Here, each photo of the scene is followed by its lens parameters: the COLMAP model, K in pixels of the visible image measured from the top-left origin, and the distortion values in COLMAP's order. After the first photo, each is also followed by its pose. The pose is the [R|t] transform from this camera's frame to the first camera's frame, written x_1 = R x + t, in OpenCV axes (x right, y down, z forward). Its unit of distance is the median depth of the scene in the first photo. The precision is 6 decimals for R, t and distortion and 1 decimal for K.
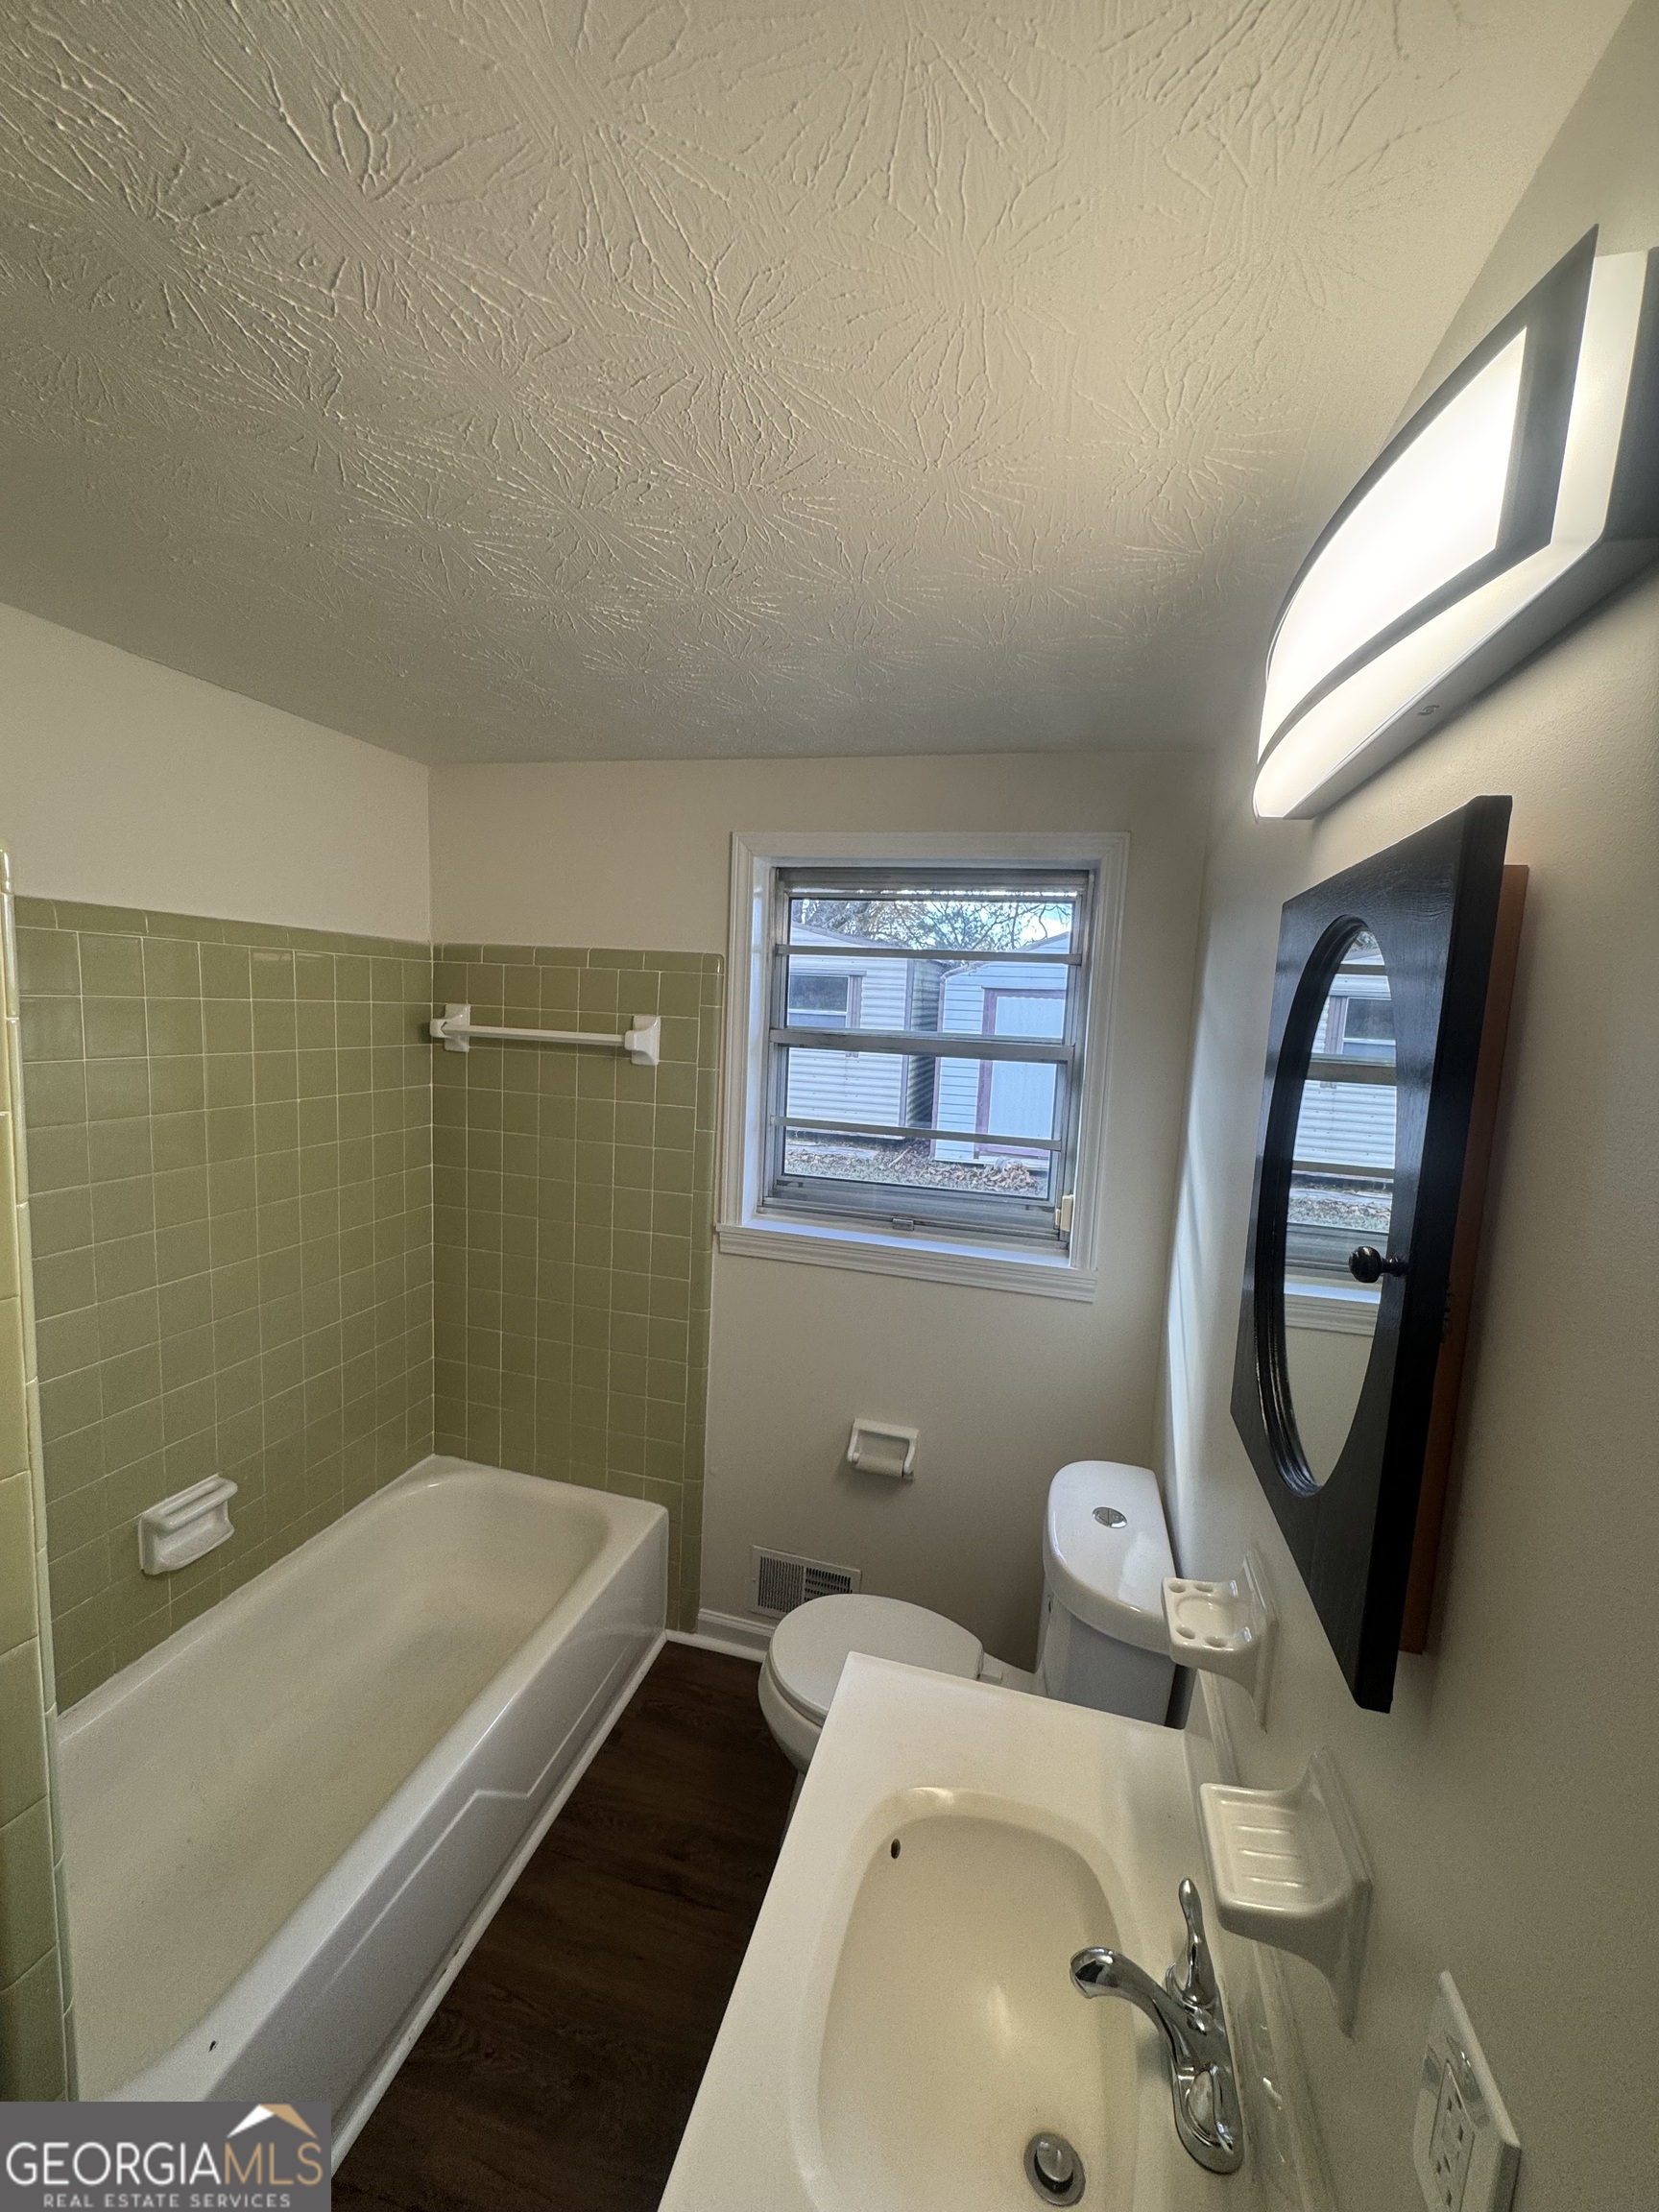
lens RADIAL K [[880.1, 0, 822.4], [0, 880.1, 1103.6], [0, 0, 1]] dist [-0.009343, 0.001790]
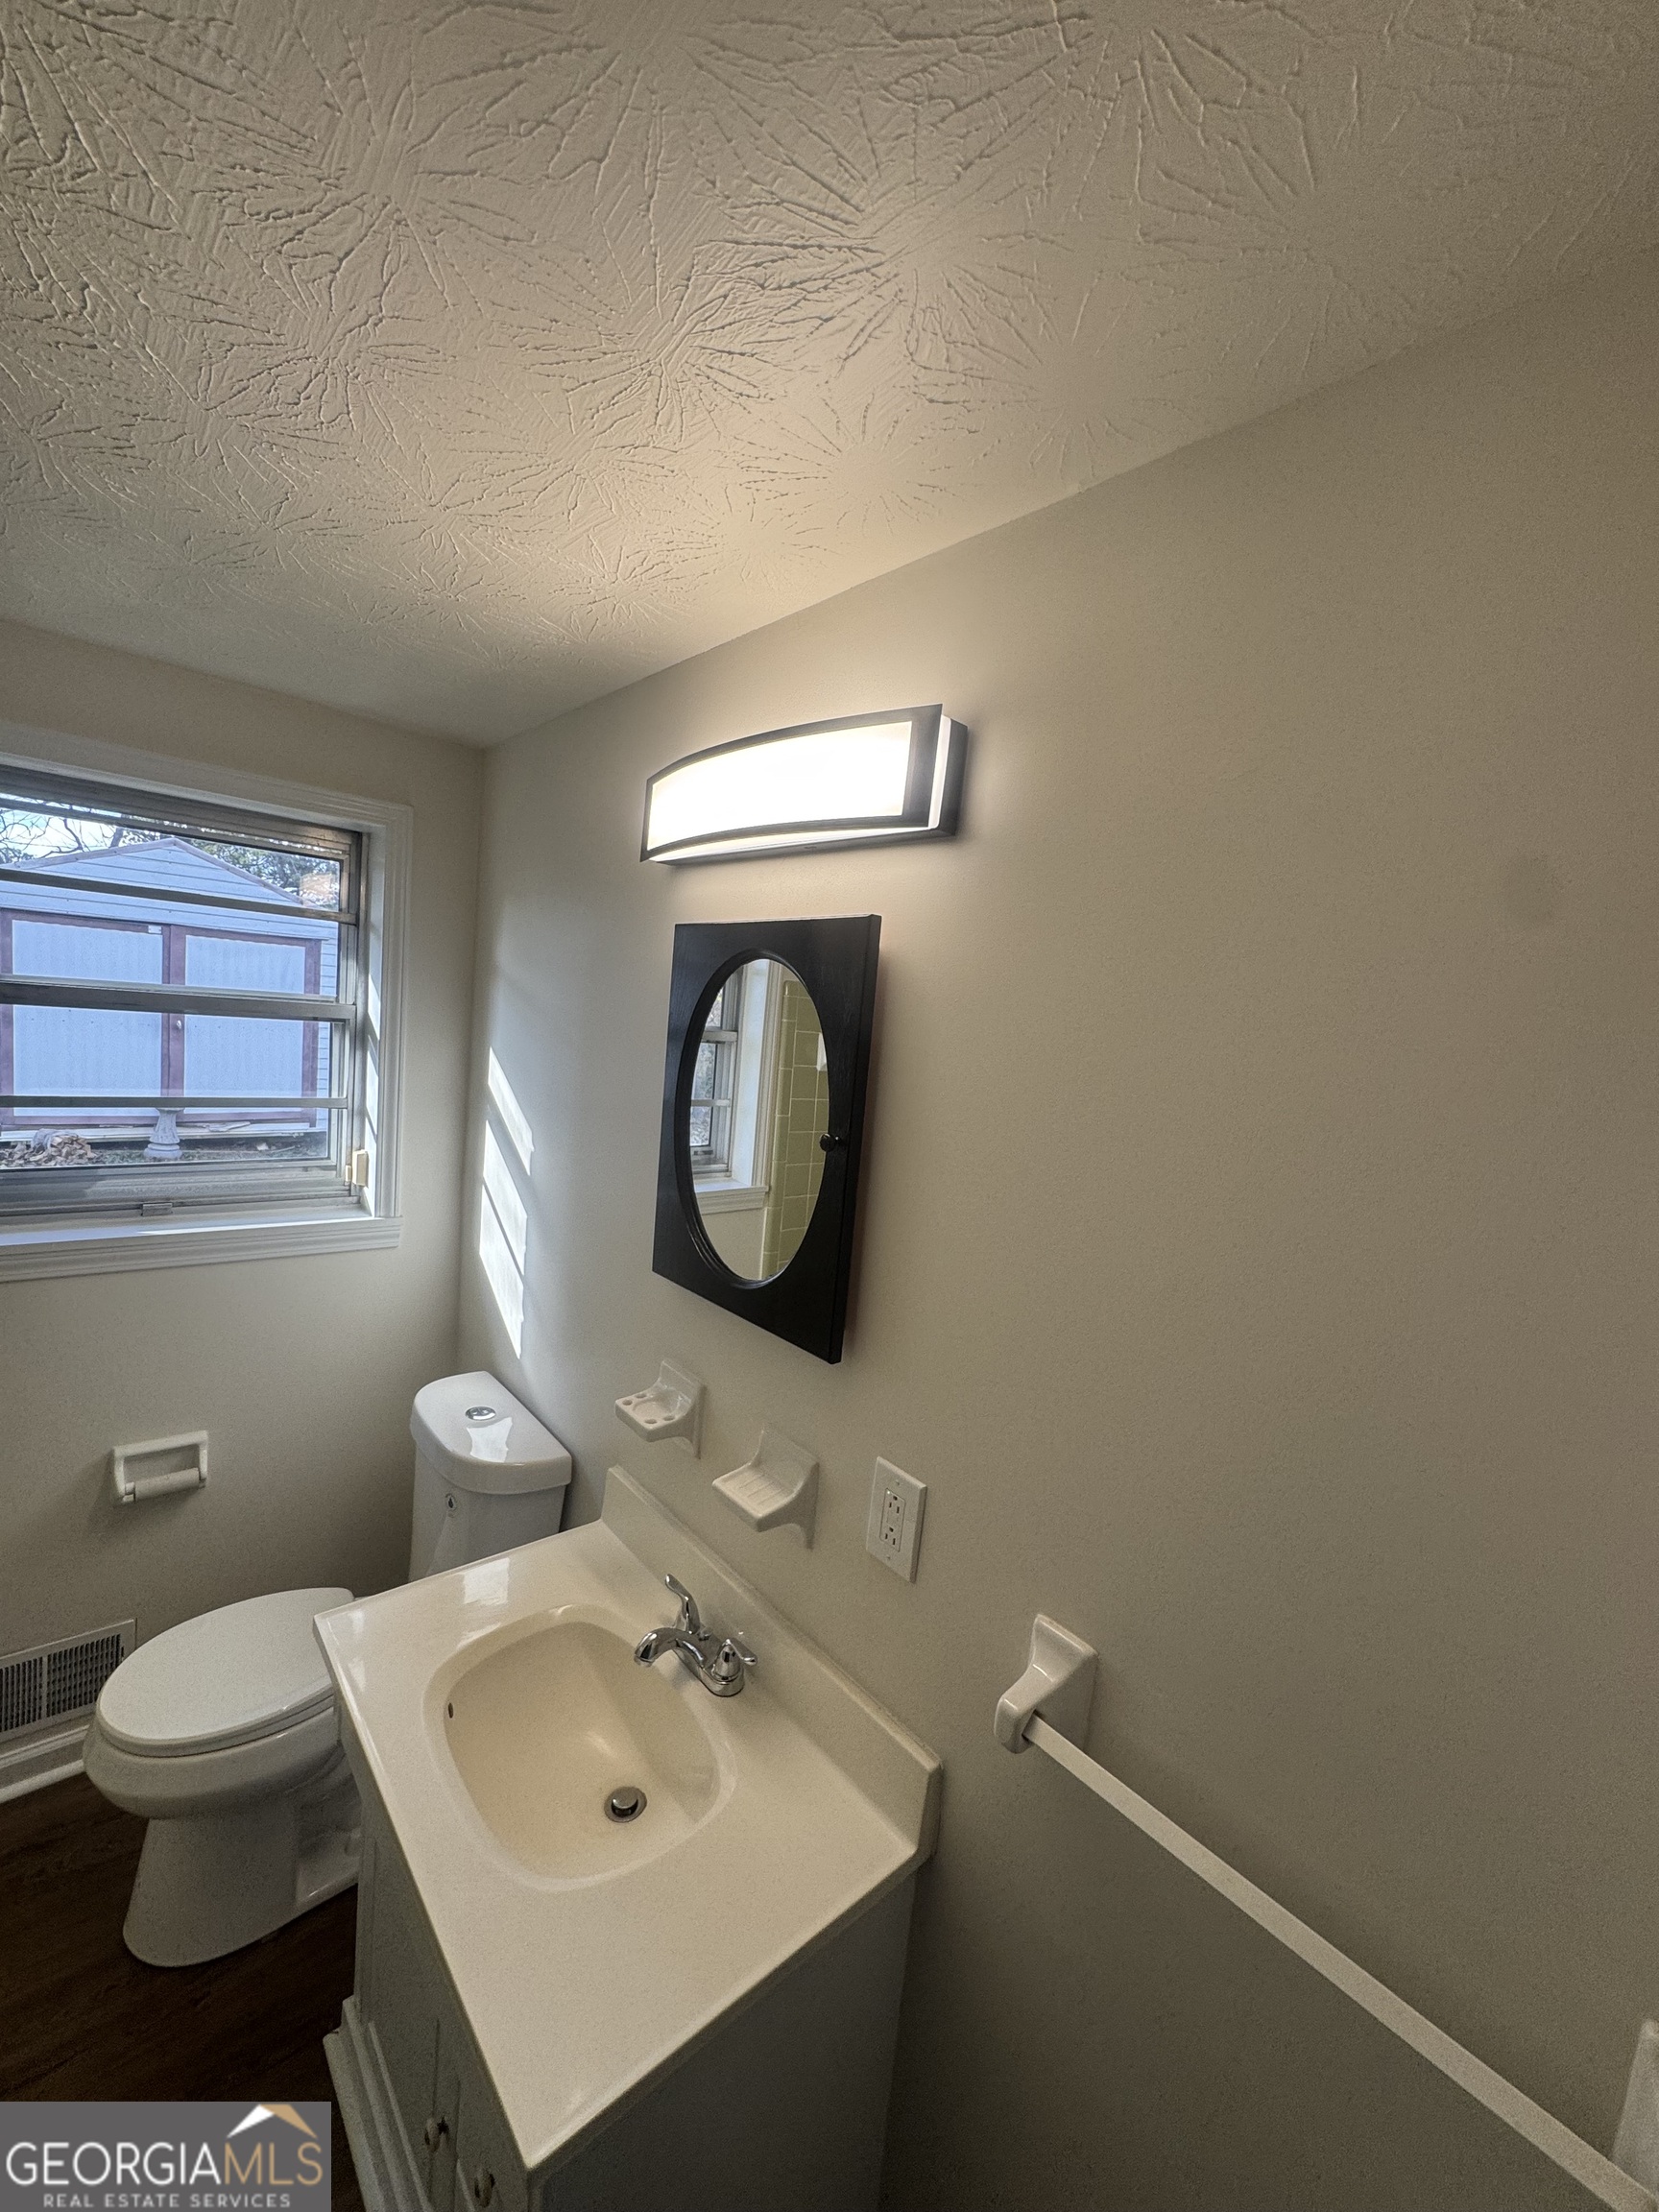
lens RADIAL K [[880.1, 0, 822.4], [0, 880.1, 1103.6], [0, 0, 1]] dist [-0.009343, 0.001790]
pose [[0.563184, -0.084323, 0.822018, -0.250293], [0.032046, 0.996260, 0.080242, -0.015271], [-0.825710, -0.018849, 0.563780, -0.024613]]
